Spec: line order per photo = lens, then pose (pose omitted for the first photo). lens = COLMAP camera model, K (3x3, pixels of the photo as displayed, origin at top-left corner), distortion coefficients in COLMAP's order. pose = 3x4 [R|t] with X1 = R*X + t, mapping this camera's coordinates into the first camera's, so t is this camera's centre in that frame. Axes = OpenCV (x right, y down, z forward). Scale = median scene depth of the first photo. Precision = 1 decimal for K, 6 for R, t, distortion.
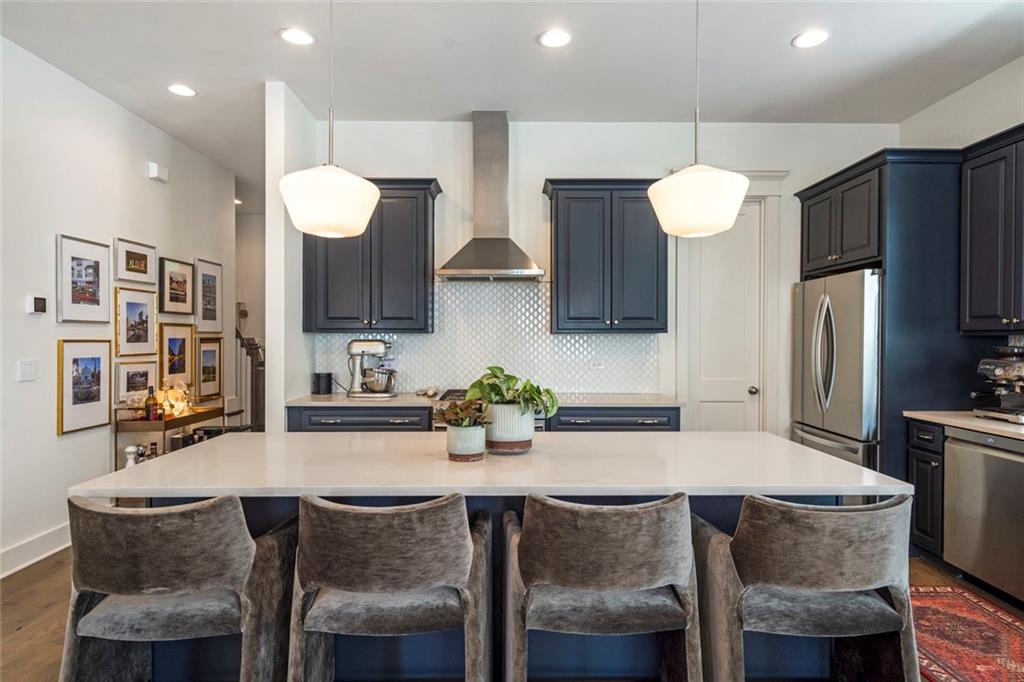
lens RADIAL K [[565.9, 0, 506.5], [0, 565.9, 341.8], [0, 0, 1]] dist [-0.006563, 0.001818]
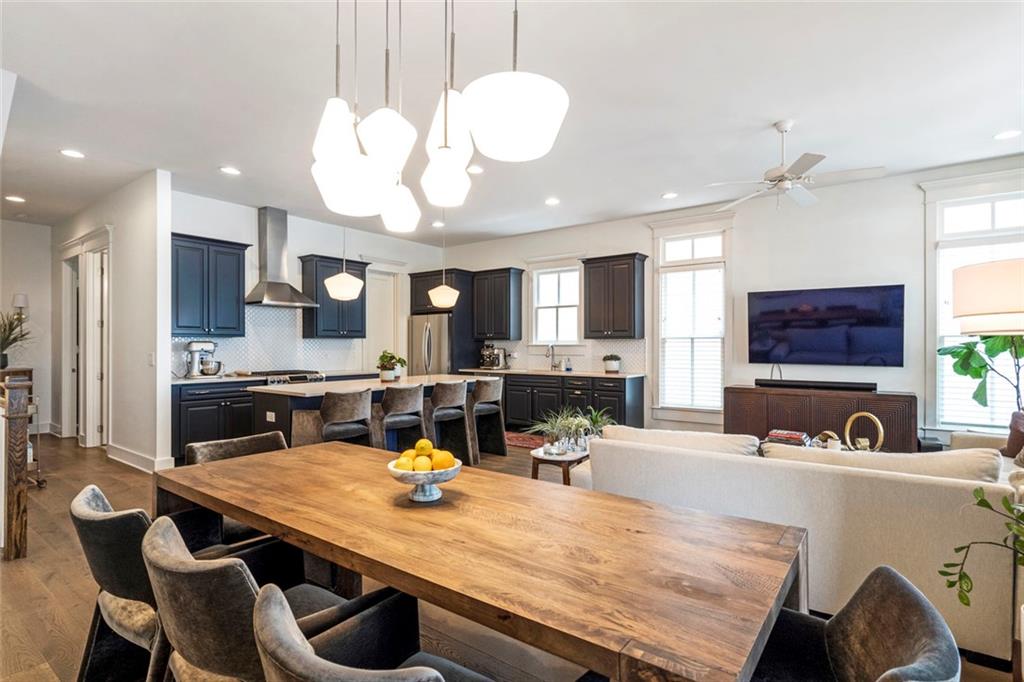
lens RADIAL K [[506.3, 0, 514.2], [0, 506.3, 344.9], [0, 0, 1]] dist [0.002004, 0.000387]
pose [[0.595802, -0.001686, 0.803130, -0.840465], [0.007035, 0.999970, -0.003121, 0.016394], [-0.803101, 0.007510, 0.595796, -0.491047]]
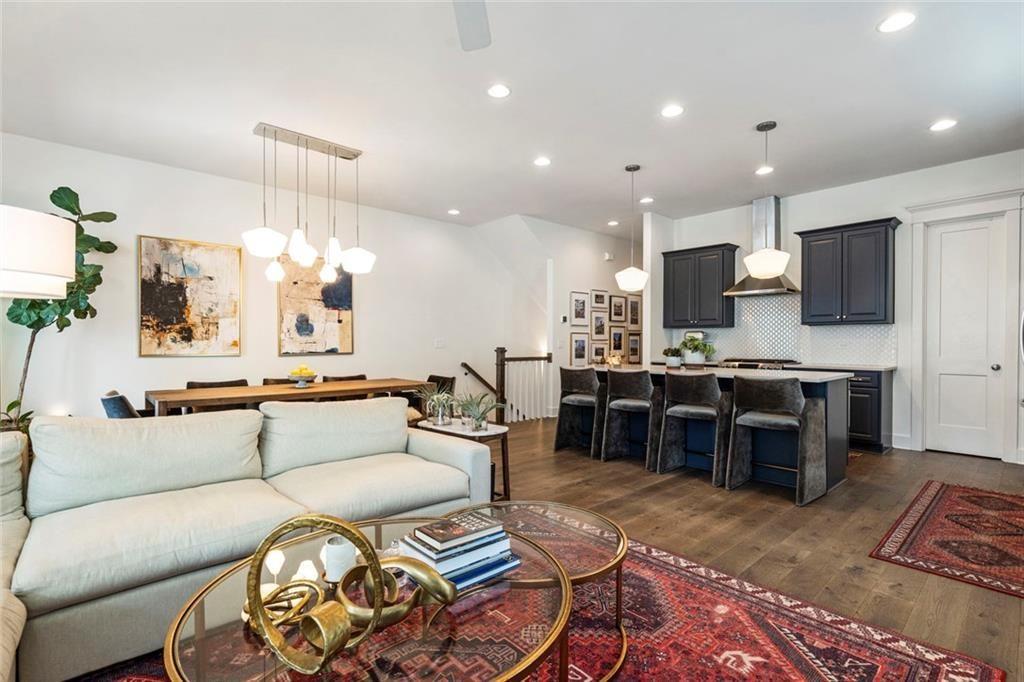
lens RADIAL K [[476.7, 0, 509.3], [0, 476.7, 343.5], [0, 0, 1]] dist [-0.003616, 0.002325]
pose [[0.661725, 0.001616, -0.749745, 0.556442], [-0.006877, 0.999969, -0.003914, 0.048995], [0.749715, 0.007746, 0.661716, -0.551592]]
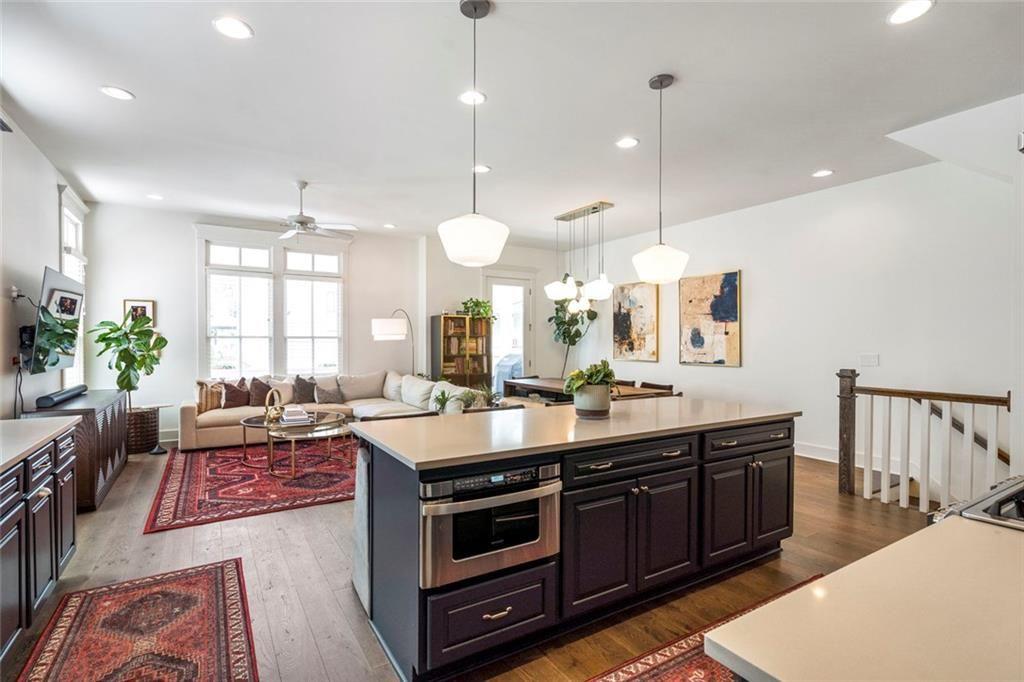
lens RADIAL K [[476.7, 0, 518.8], [0, 476.7, 343.7], [0, 0, 1]] dist [-0.003616, 0.002325]
pose [[-0.841616, -0.000944, -0.540075, 0.435227], [-0.009232, 0.999878, 0.012639, -0.005501], [0.539997, 0.015623, -0.841522, 1.024284]]
